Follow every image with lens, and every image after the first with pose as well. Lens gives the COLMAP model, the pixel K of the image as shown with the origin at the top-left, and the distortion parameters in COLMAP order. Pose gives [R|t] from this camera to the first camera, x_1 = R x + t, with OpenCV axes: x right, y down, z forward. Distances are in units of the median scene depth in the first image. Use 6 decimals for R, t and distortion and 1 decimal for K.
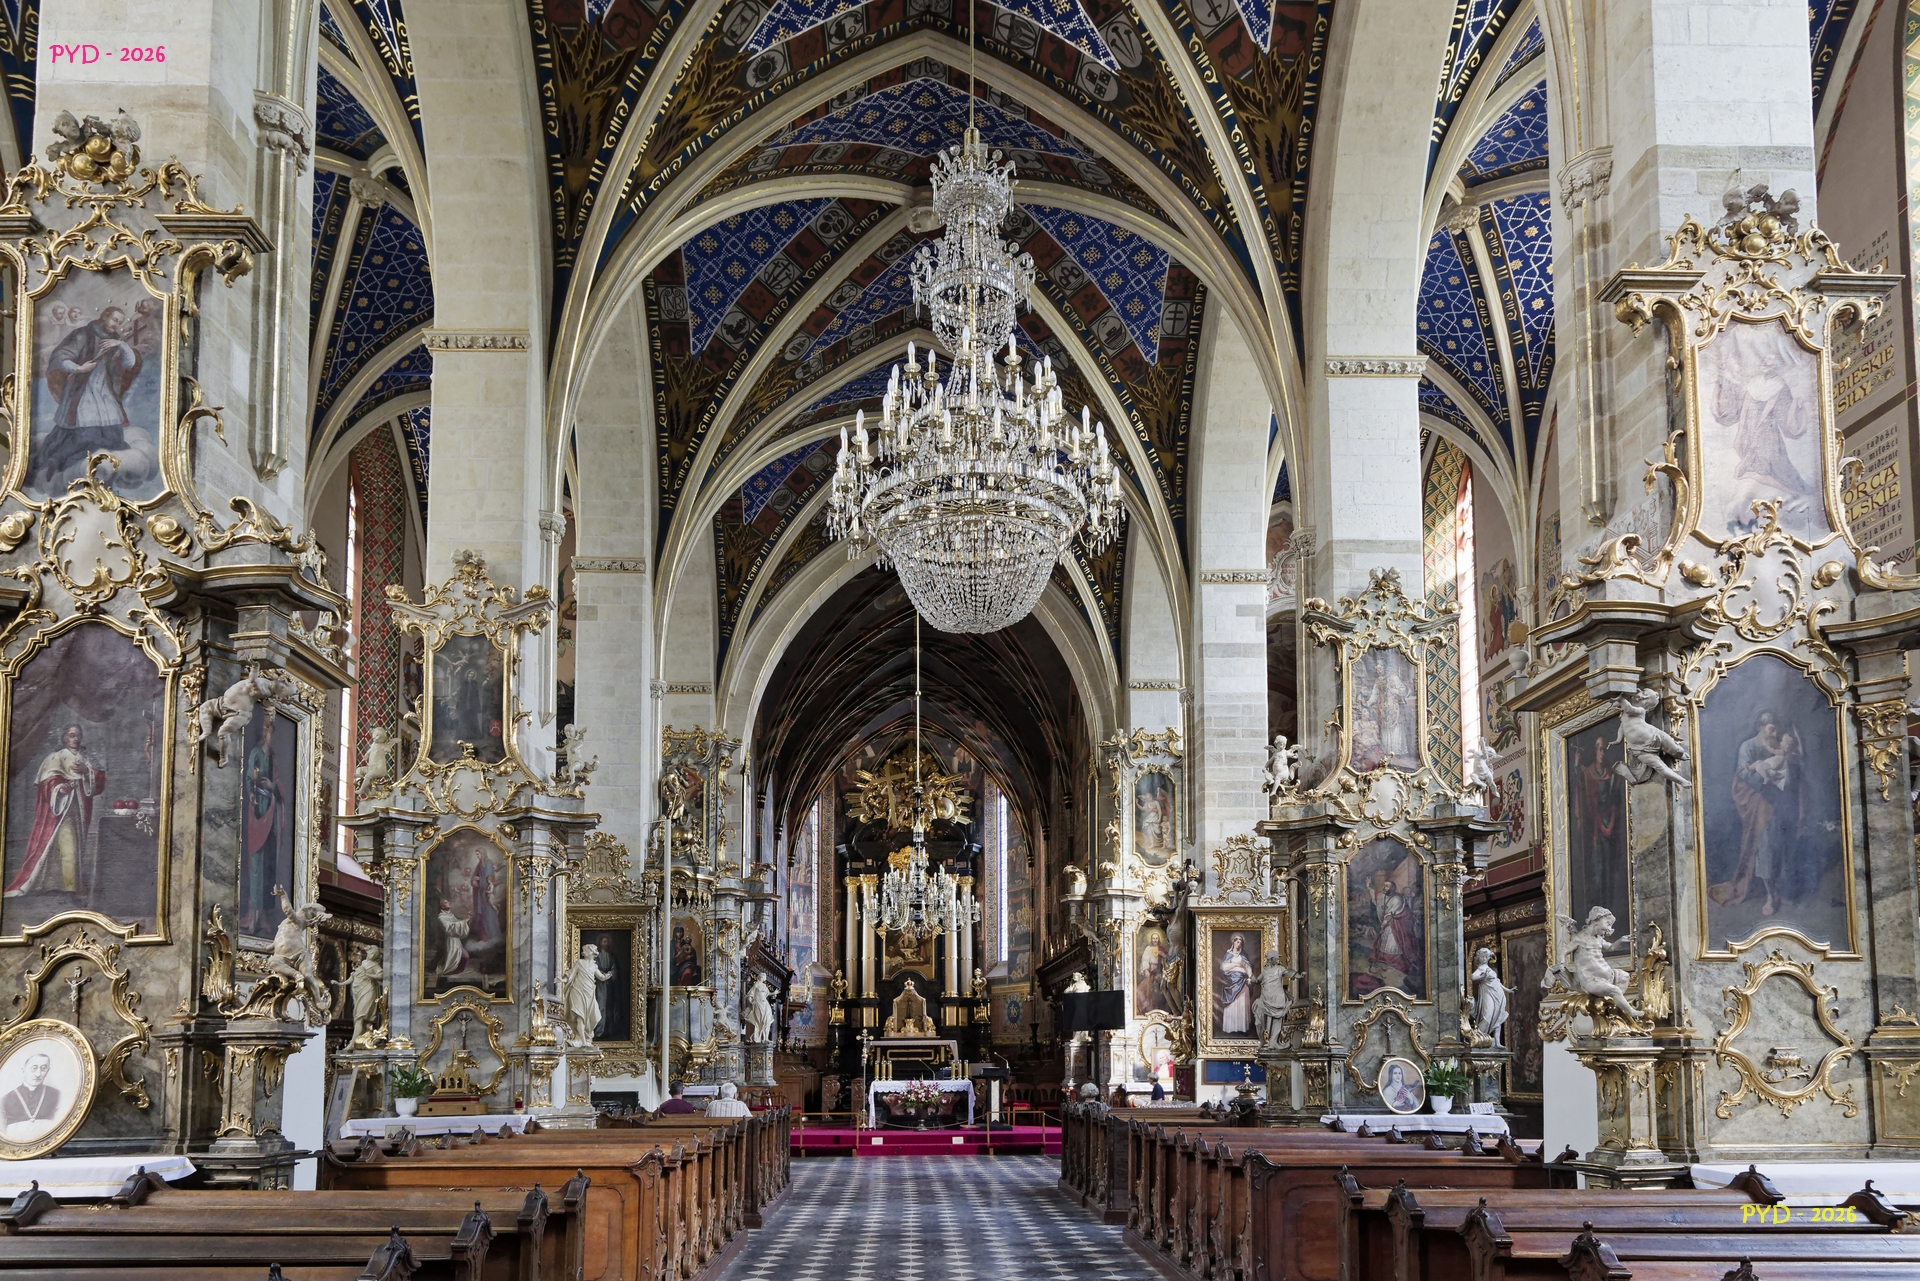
lens RADIAL K [[1365.2, 0, 933.8], [0, 1365.2, 986.2], [0, 0, 1]] dist [-0.002477, 0.005032]
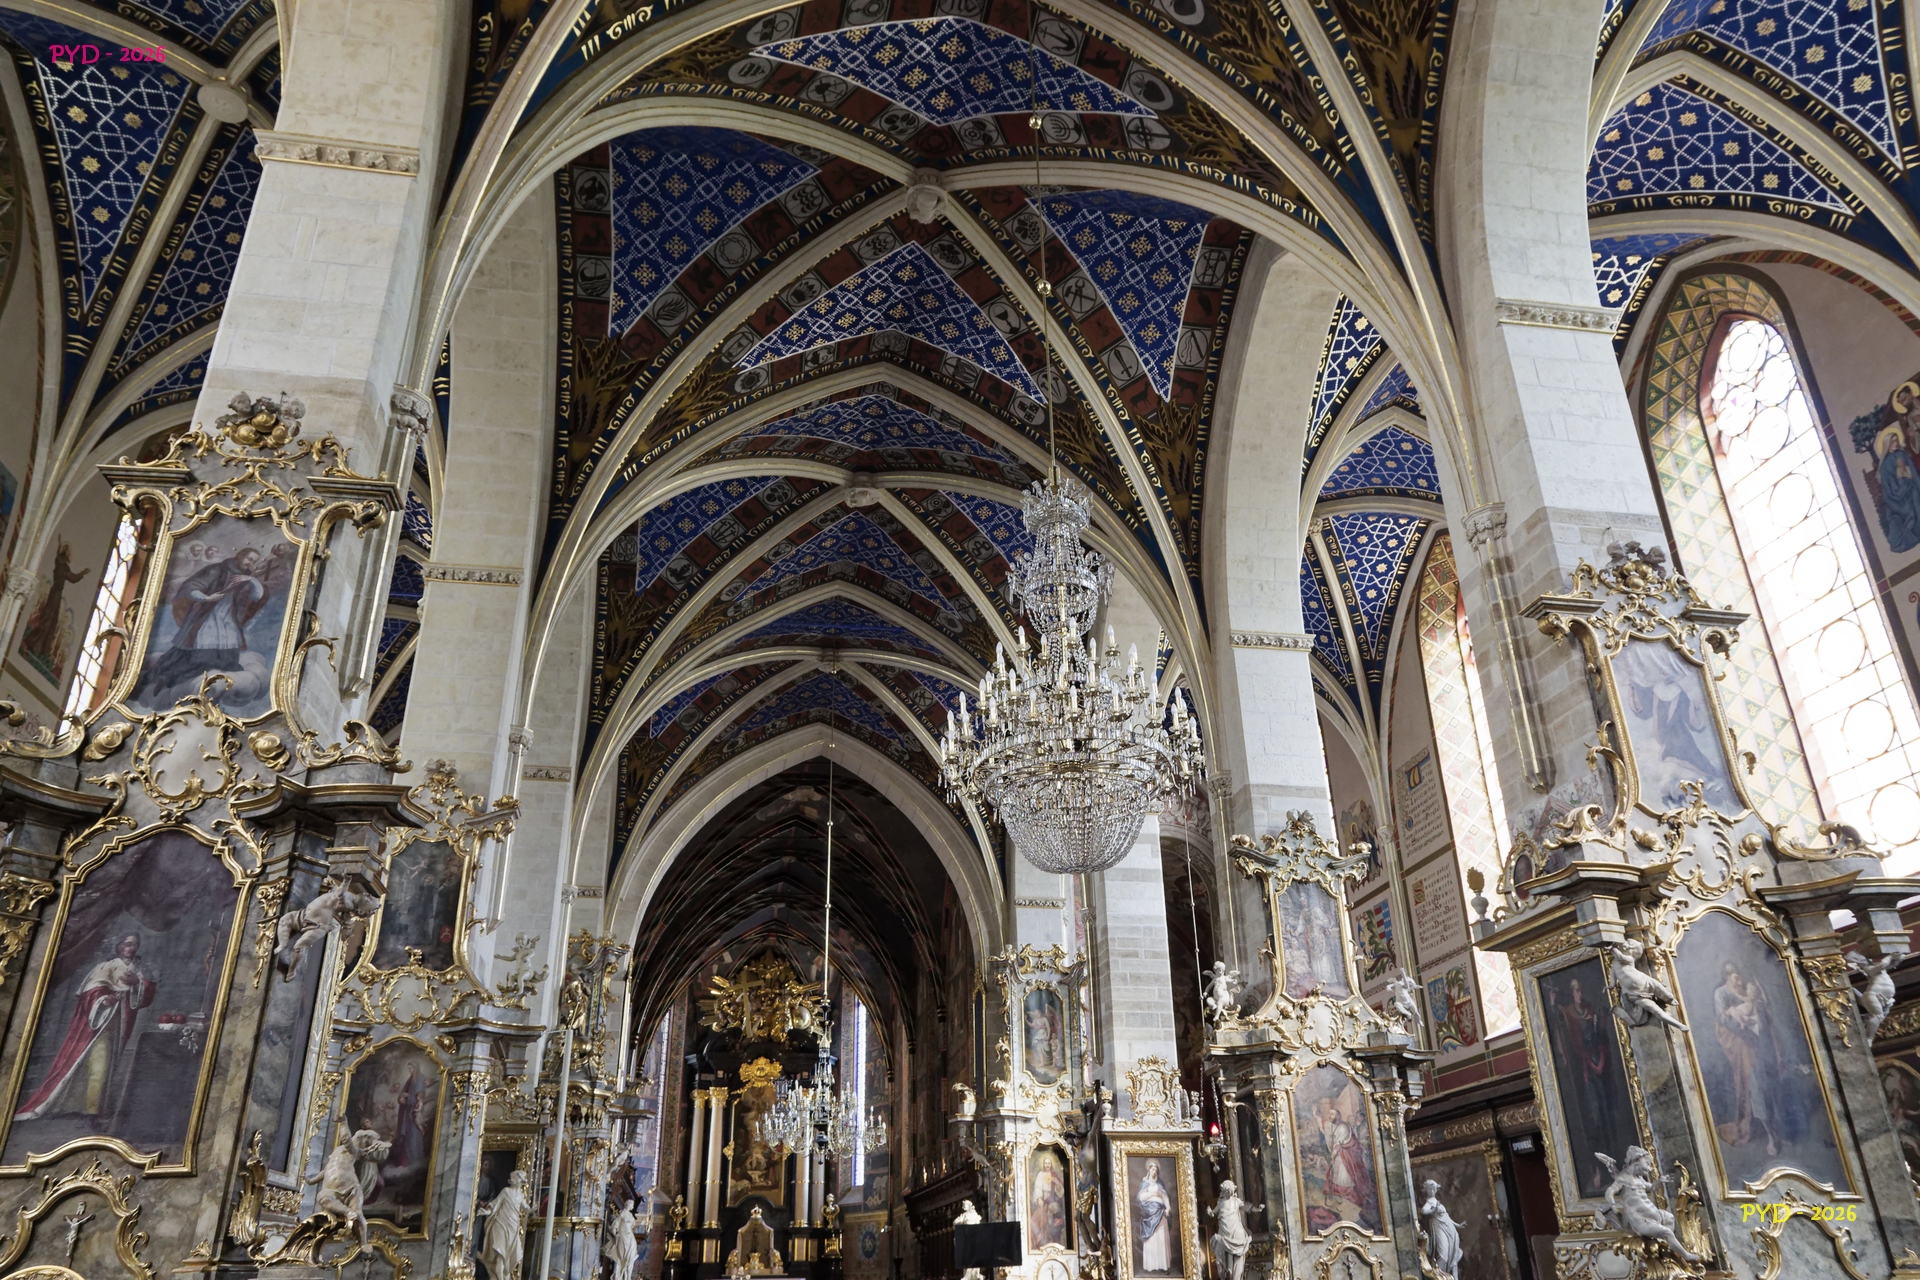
lens RADIAL K [[1370.7, 0, 932.8], [0, 1370.7, 666.6], [0, 0, 1]] dist [0.001678, 0.005183]
pose [[0.991183, 0.051342, 0.122150, -0.077466], [-0.002523, 0.929024, -0.370010, -0.003319], [-0.132477, 0.366440, 0.920962, -0.016552]]
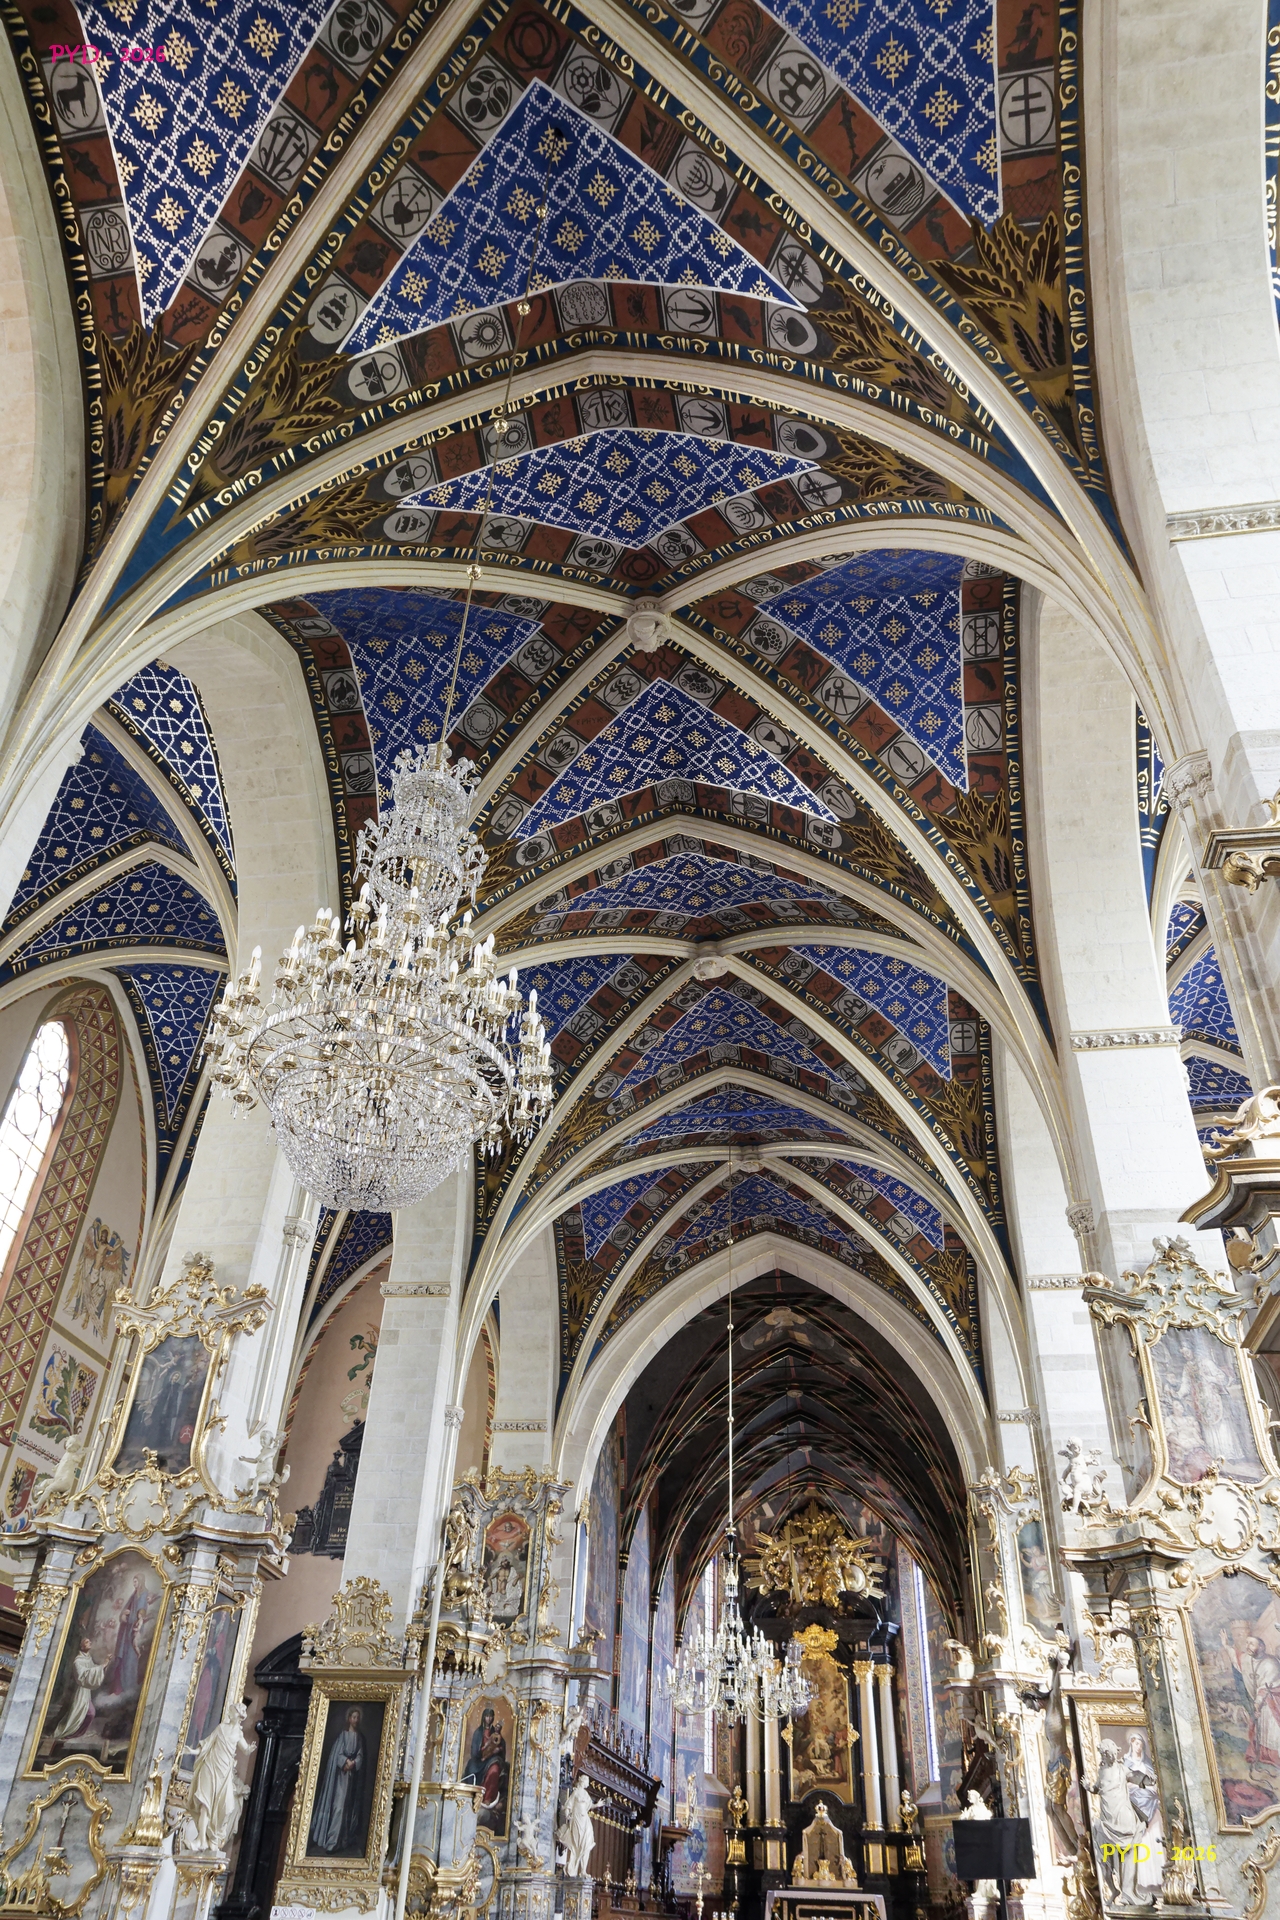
lens RADIAL K [[1324.3, 0, 618.9], [0, 1324.3, 972.8], [0, 0, 1]] dist [-0.008148, 0.012761]
pose [[0.980041, -0.073683, -0.184637, 0.115144], [-0.037580, 0.843361, -0.536031, 0.012864], [0.195212, 0.532271, 0.823759, 0.109566]]
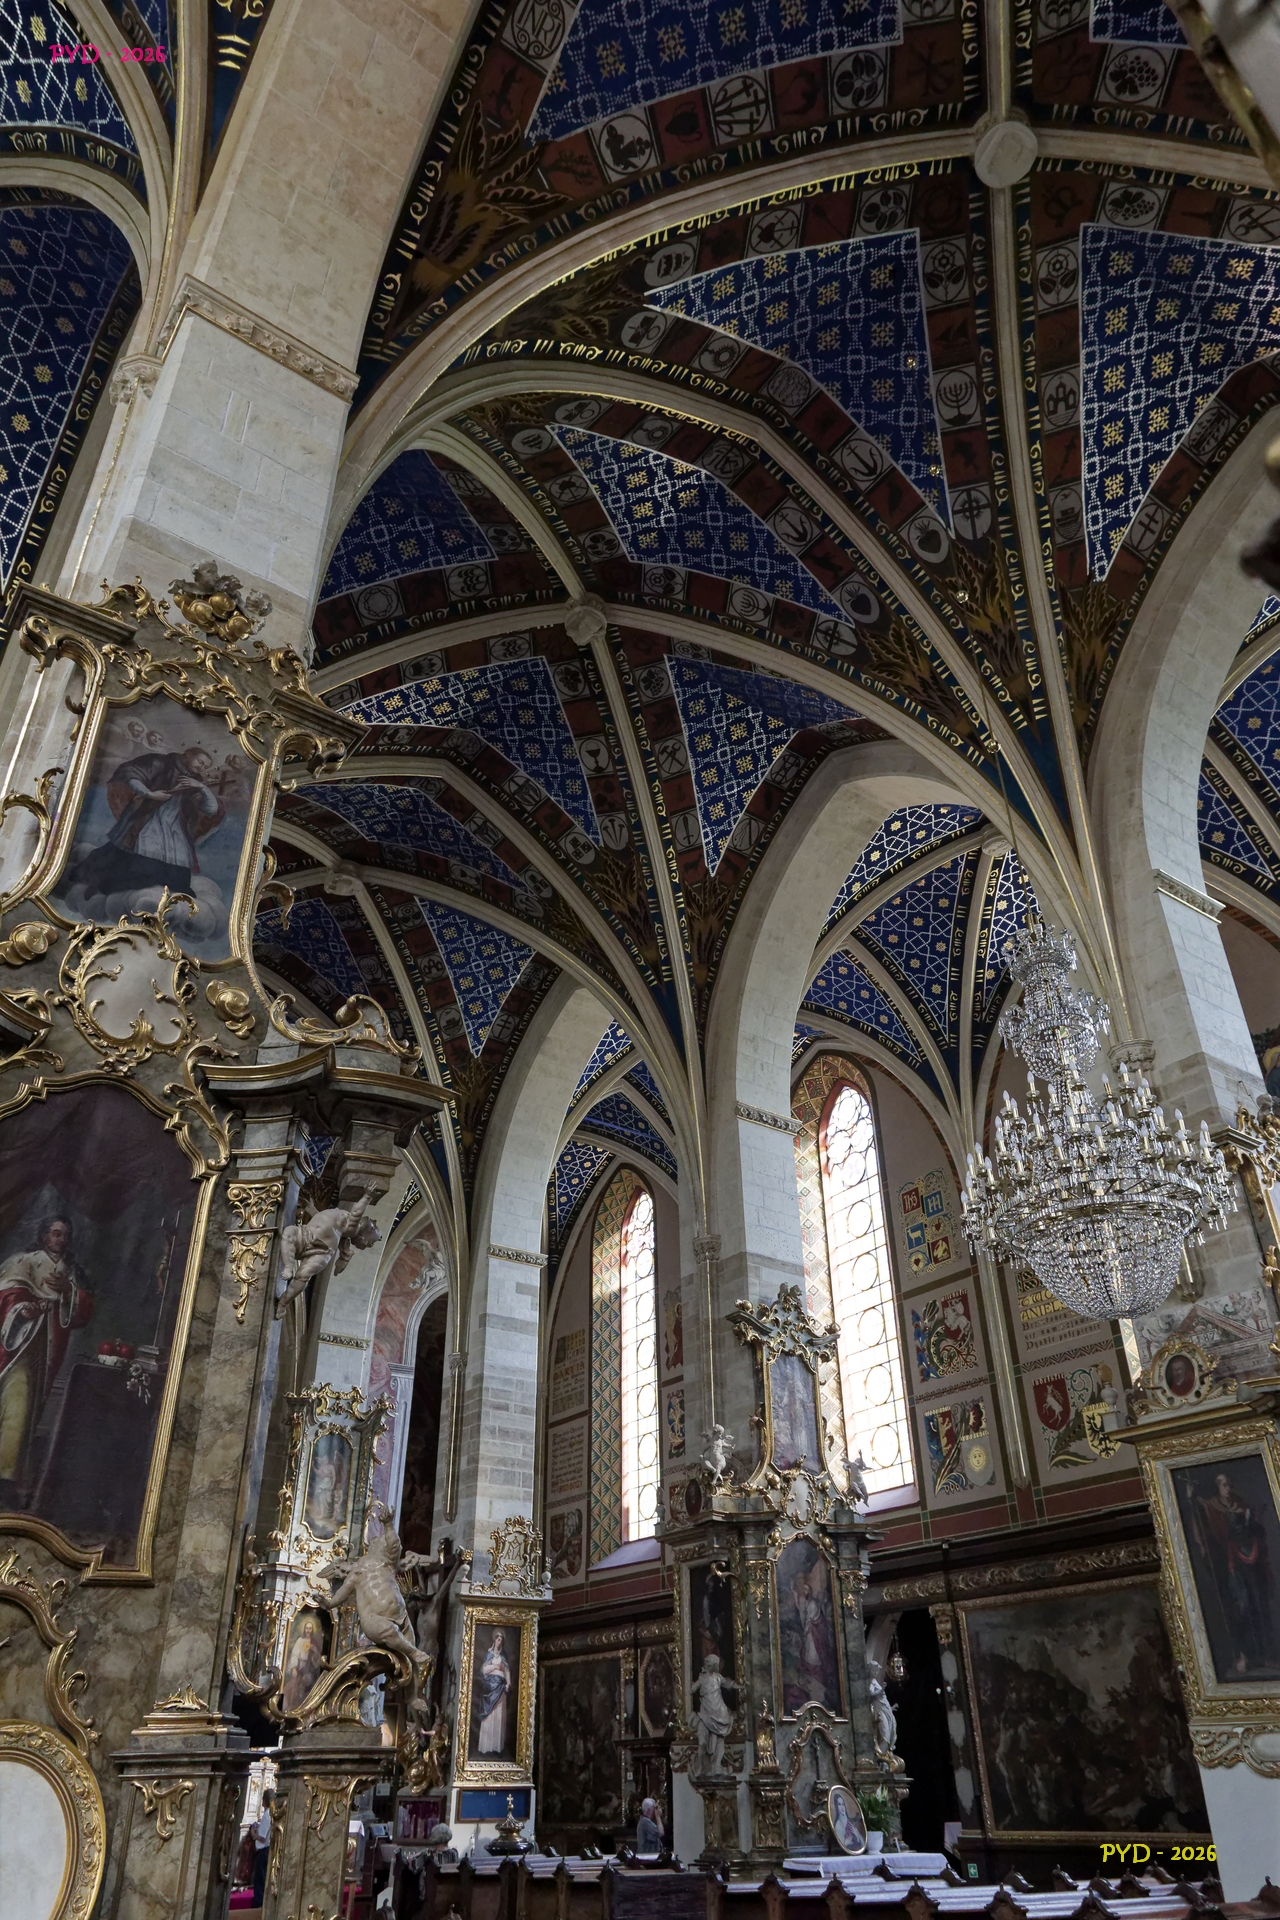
lens RADIAL K [[1314.5, 0, 634.0], [0, 1314.5, 967.6], [0, 0, 1]] dist [0.001725, 0.004663]
pose [[0.821151, 0.297385, 0.487106, -0.297713], [-0.025806, 0.871983, -0.488855, 0.004732], [-0.570127, 0.388854, 0.723705, 0.125443]]
